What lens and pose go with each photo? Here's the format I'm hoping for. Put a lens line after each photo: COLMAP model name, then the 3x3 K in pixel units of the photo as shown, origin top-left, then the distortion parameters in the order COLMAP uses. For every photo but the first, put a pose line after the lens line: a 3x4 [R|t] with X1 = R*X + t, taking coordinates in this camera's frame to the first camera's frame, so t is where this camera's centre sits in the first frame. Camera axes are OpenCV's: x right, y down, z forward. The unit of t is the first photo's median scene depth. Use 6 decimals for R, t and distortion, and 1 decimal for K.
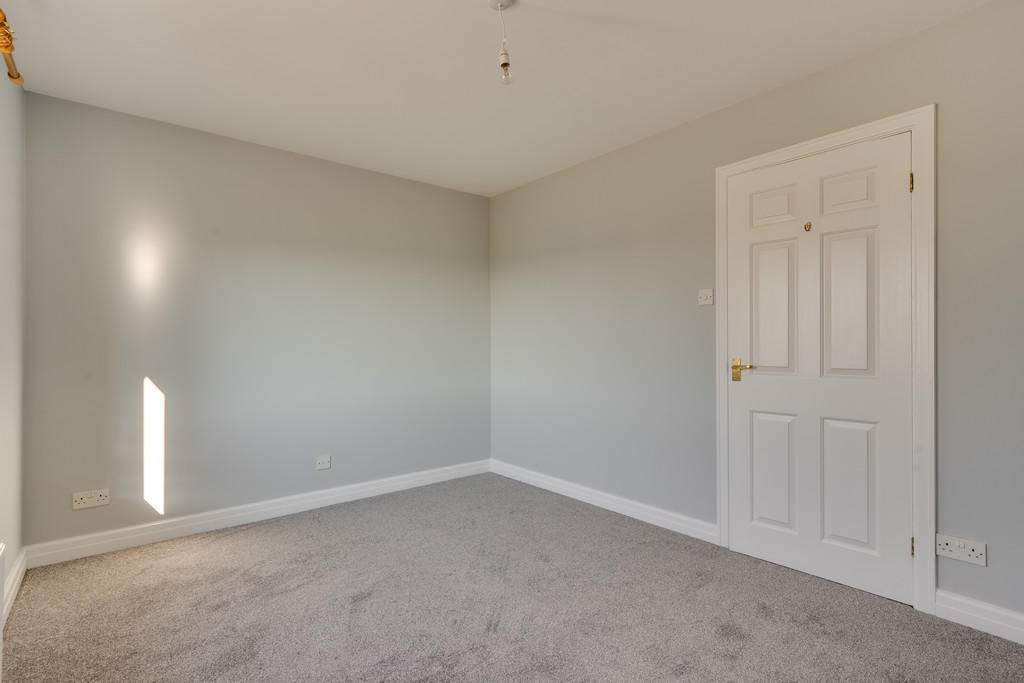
lens RADIAL K [[494.7, 0, 509.6], [0, 494.7, 342.4], [0, 0, 1]] dist [0.001106, -0.000448]
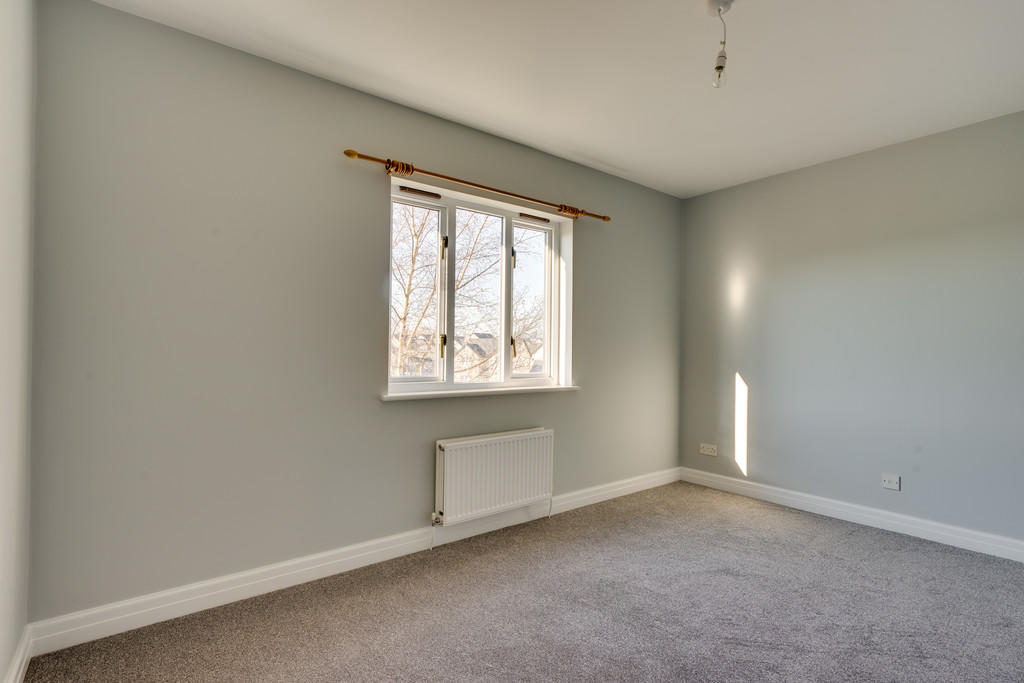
lens RADIAL K [[494.7, 0, 513.1], [0, 494.7, 341.2], [0, 0, 1]] dist [0.001106, -0.000448]
pose [[-0.017688, -0.006666, -0.999821, 0.654564], [-0.001981, 0.999976, -0.006632, -0.006928], [0.999842, 0.001863, -0.017701, 0.398072]]
